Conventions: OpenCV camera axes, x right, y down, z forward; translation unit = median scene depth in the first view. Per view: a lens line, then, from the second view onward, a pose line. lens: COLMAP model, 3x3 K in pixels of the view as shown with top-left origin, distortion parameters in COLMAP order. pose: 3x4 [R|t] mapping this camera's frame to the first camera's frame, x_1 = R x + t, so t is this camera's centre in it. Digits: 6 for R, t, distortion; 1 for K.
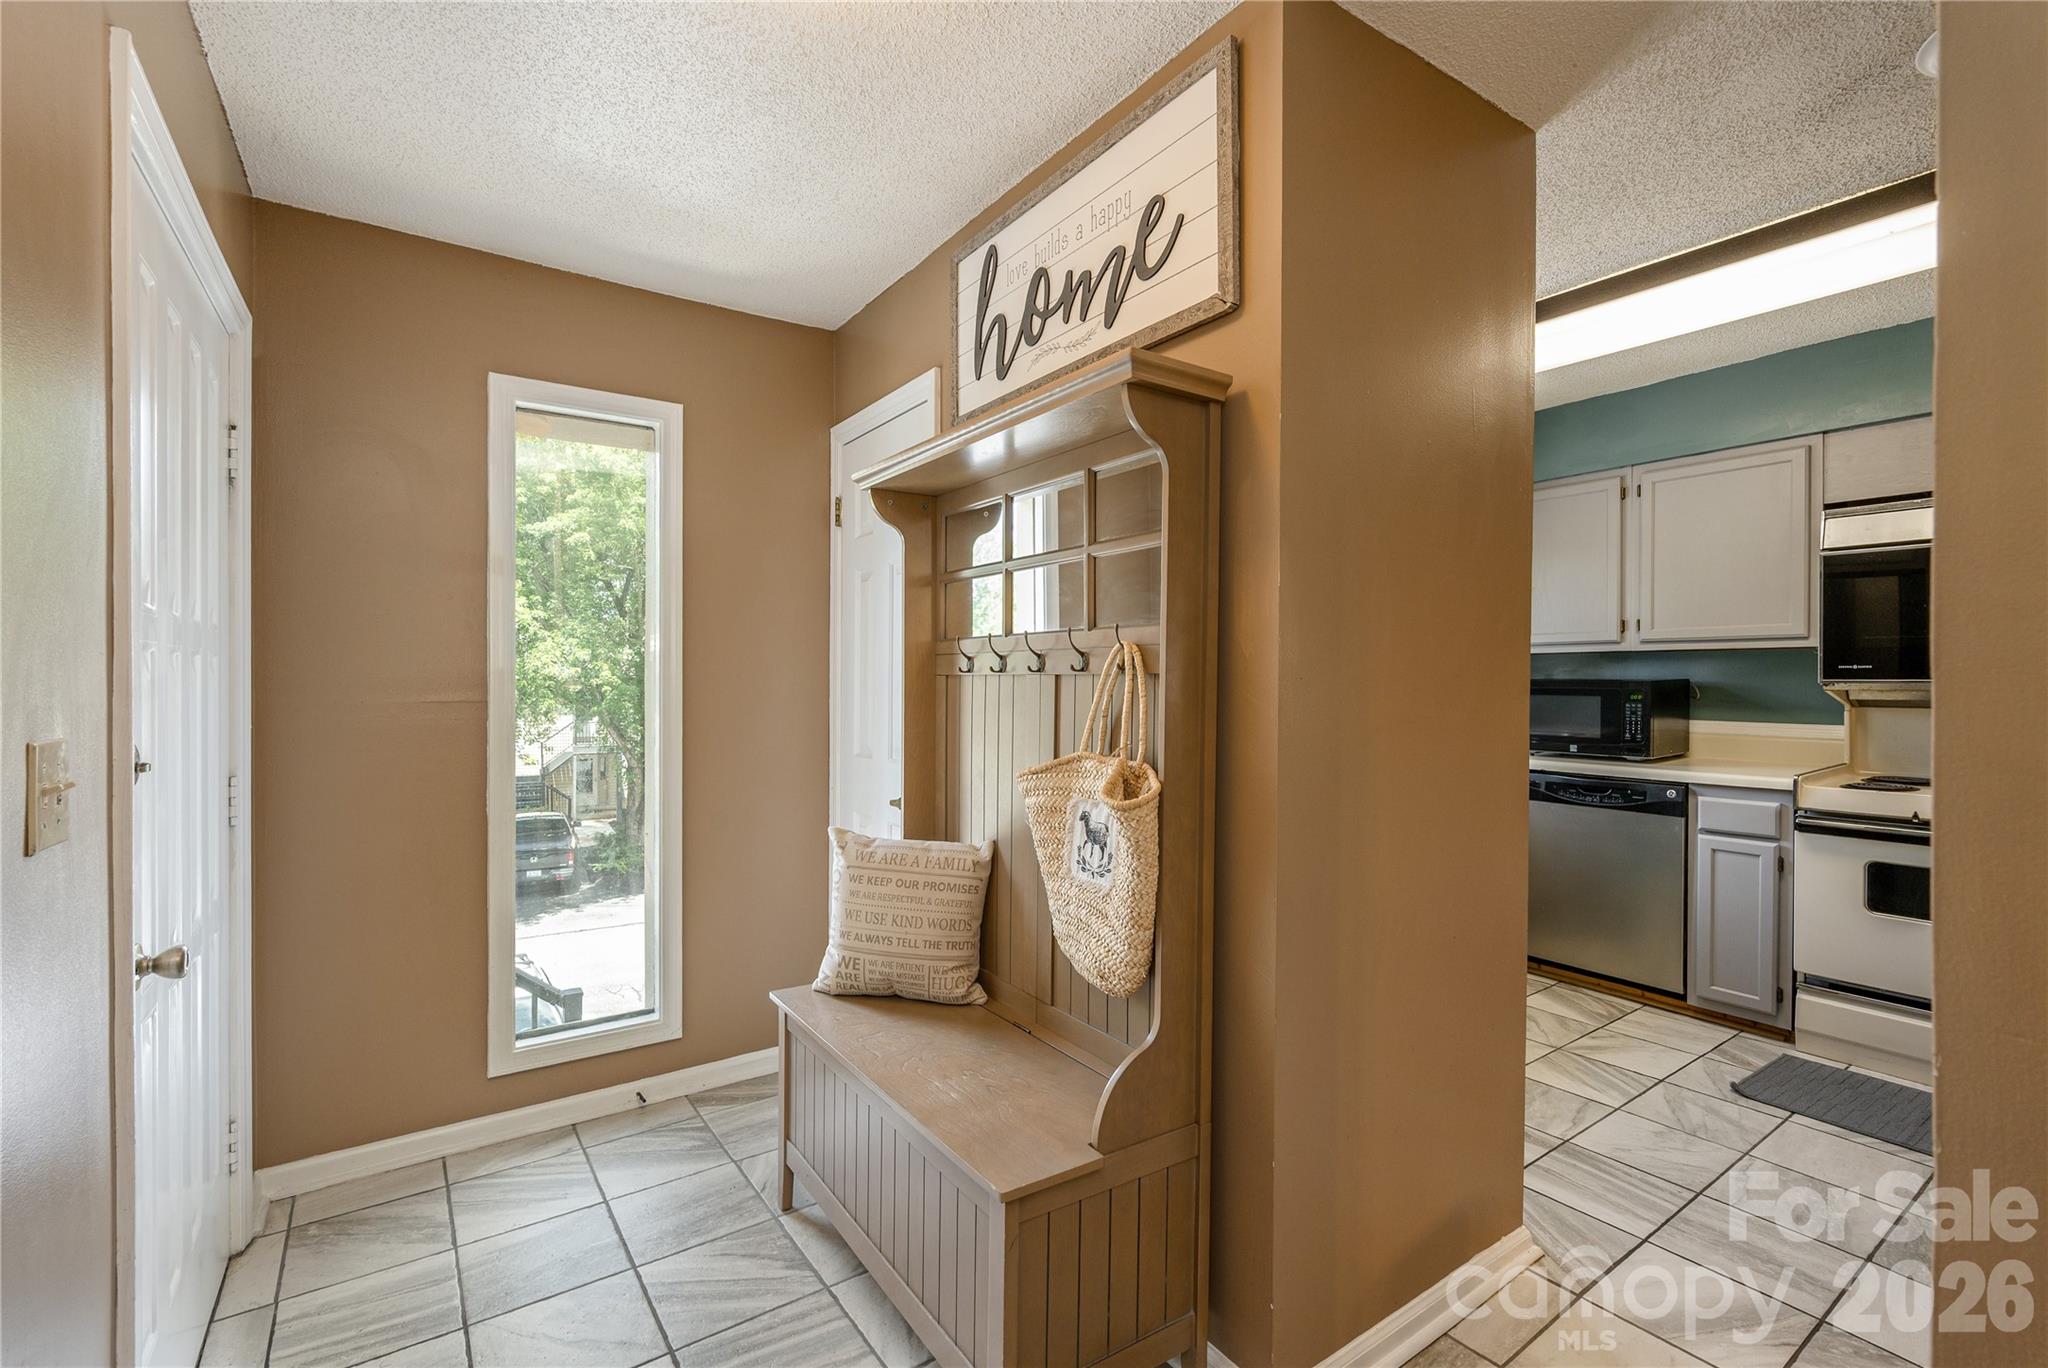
lens RADIAL K [[928.5, 0, 985.7], [0, 928.5, 701.0], [0, 0, 1]] dist [-0.002226, 0.000928]
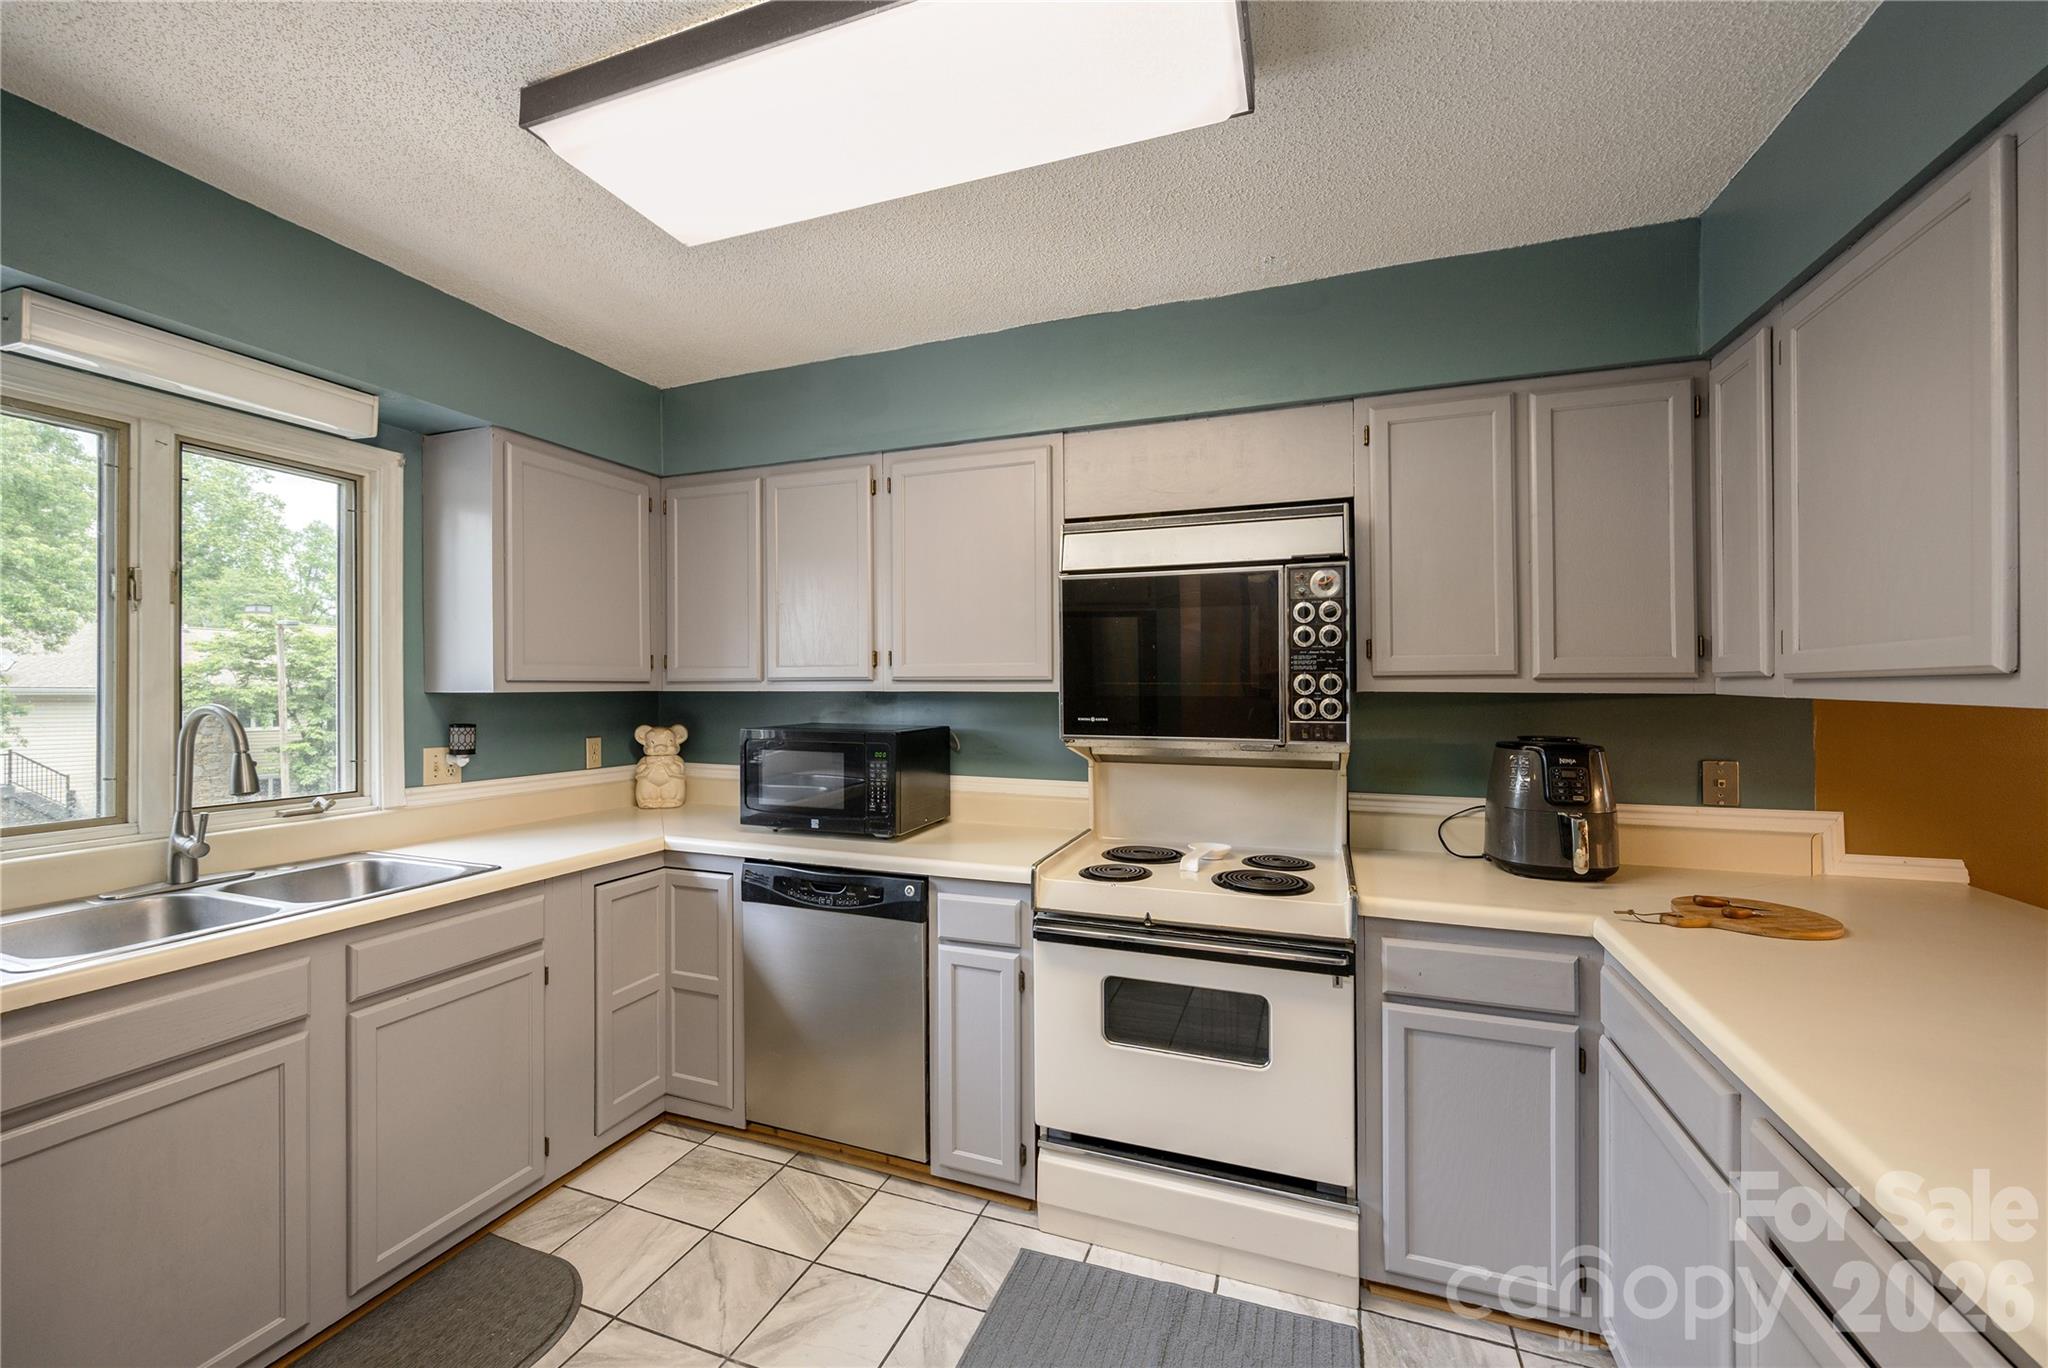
lens RADIAL K [[796.5, 0, 1027.3], [0, 796.5, 688.1], [0, 0, 1]] dist [-0.003997, -0.000551]
pose [[0.810726, 0.007555, 0.585377, 0.456564], [0.009790, 0.999602, -0.026459, -0.042980], [-0.585343, 0.027182, 0.810330, 0.443199]]
